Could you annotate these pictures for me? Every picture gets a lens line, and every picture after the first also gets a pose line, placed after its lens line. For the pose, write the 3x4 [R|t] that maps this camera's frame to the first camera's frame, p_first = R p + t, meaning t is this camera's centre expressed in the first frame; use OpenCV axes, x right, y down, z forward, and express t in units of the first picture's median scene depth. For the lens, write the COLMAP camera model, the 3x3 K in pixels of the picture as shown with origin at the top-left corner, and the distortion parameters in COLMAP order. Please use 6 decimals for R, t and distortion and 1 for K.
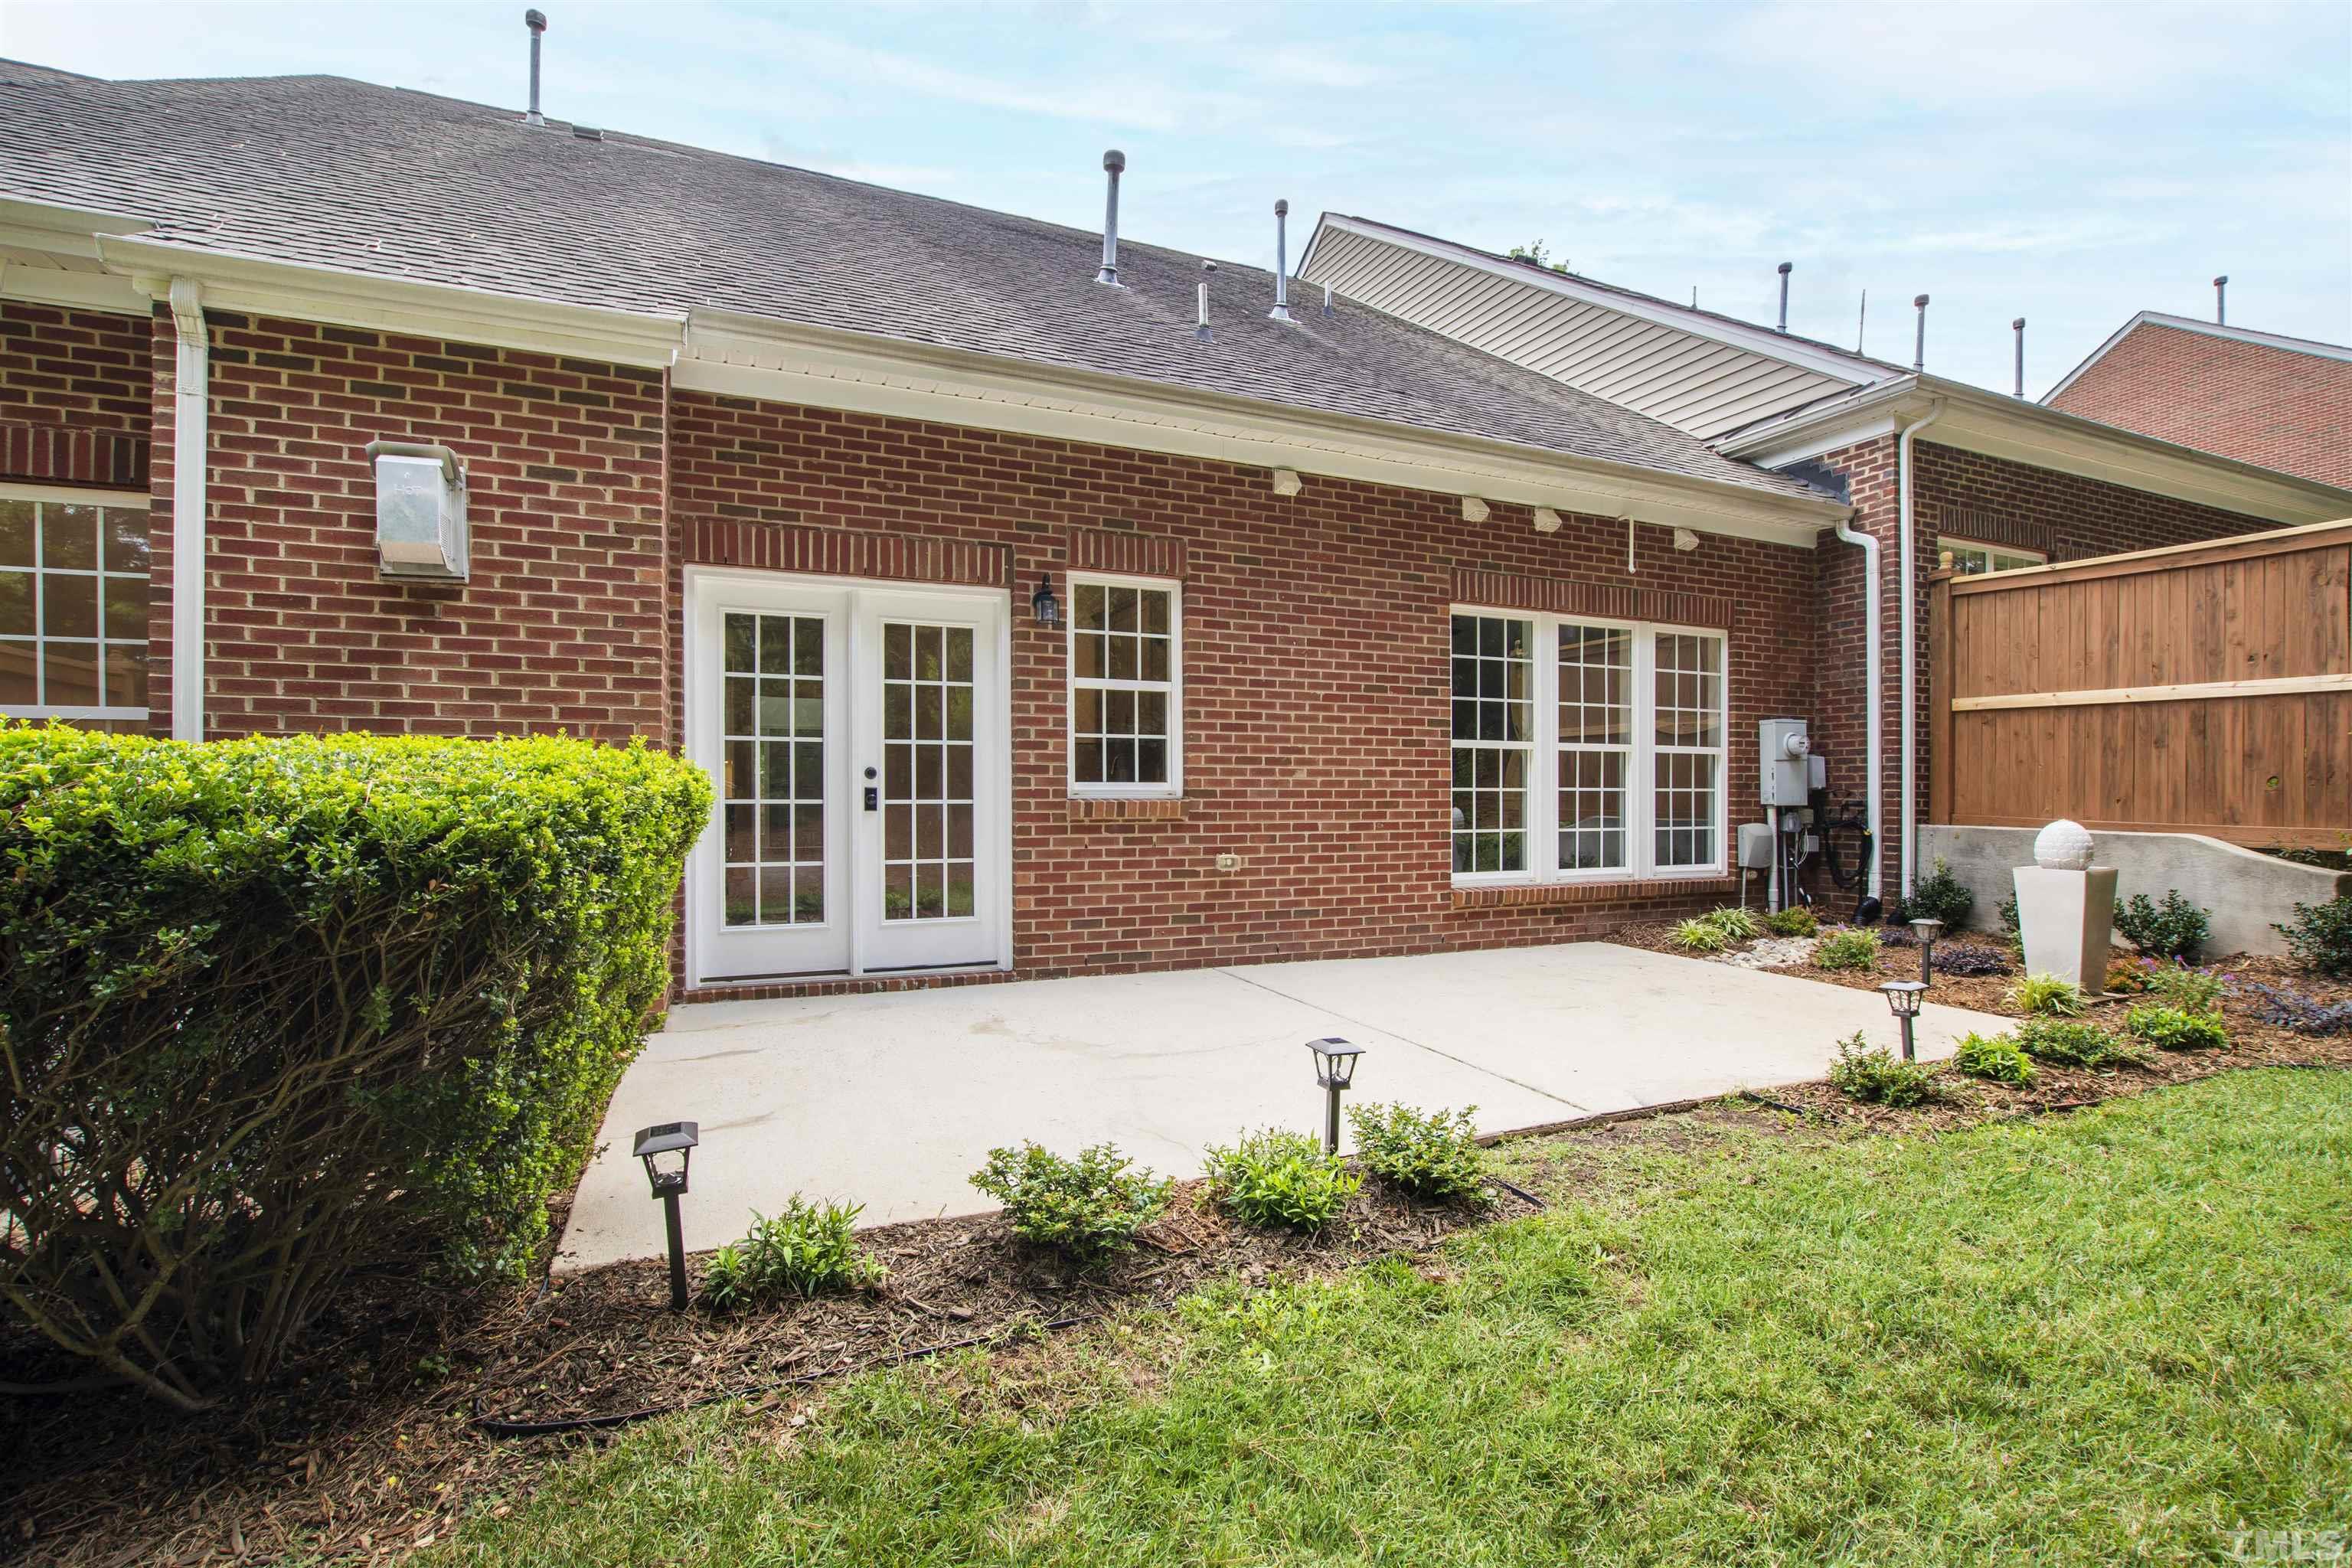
lens RADIAL K [[1018.7, 0, 1069.2], [0, 1018.7, 776.3], [0, 0, 1]] dist [0.007745, -0.003838]
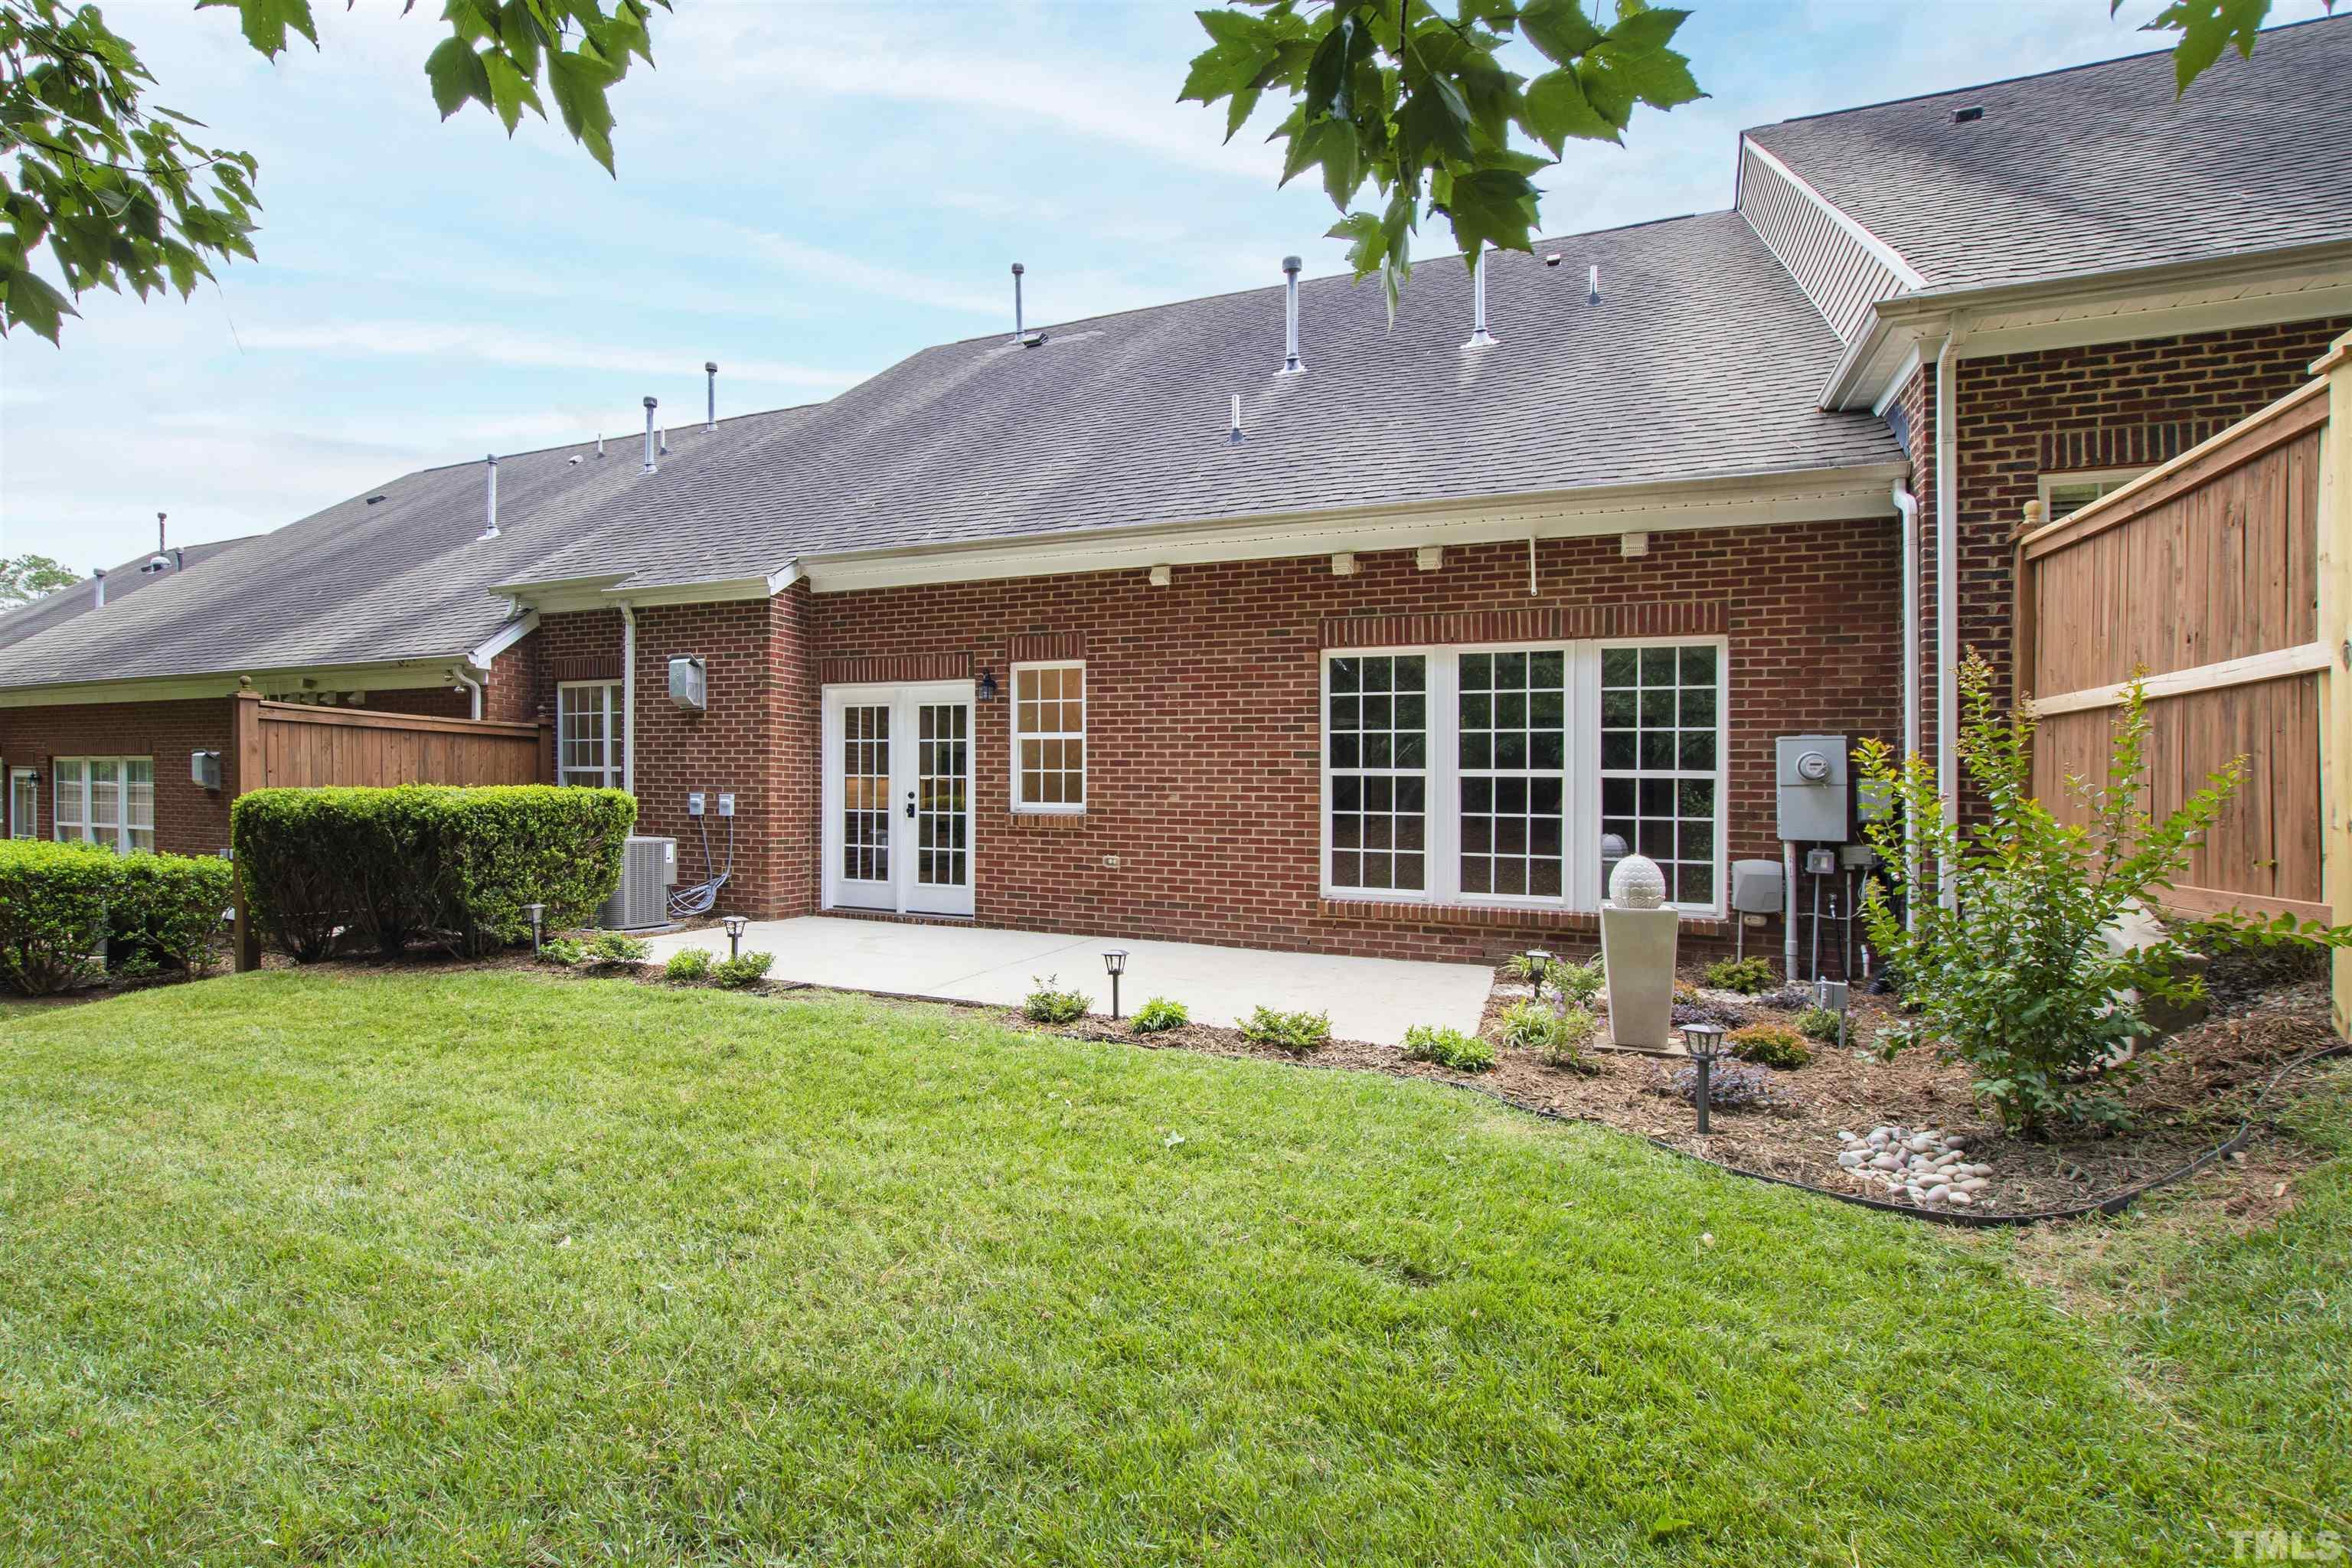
lens RADIAL K [[1018.7, 0, 1178.9], [0, 1018.7, 793.9], [0, 0, 1]] dist [0.007745, -0.003838]
pose [[0.727781, 0.006477, -0.685779, 1.129732], [-0.004358, 0.999979, 0.004820, -0.013556], [0.685796, -0.000519, 0.727794, 0.060434]]
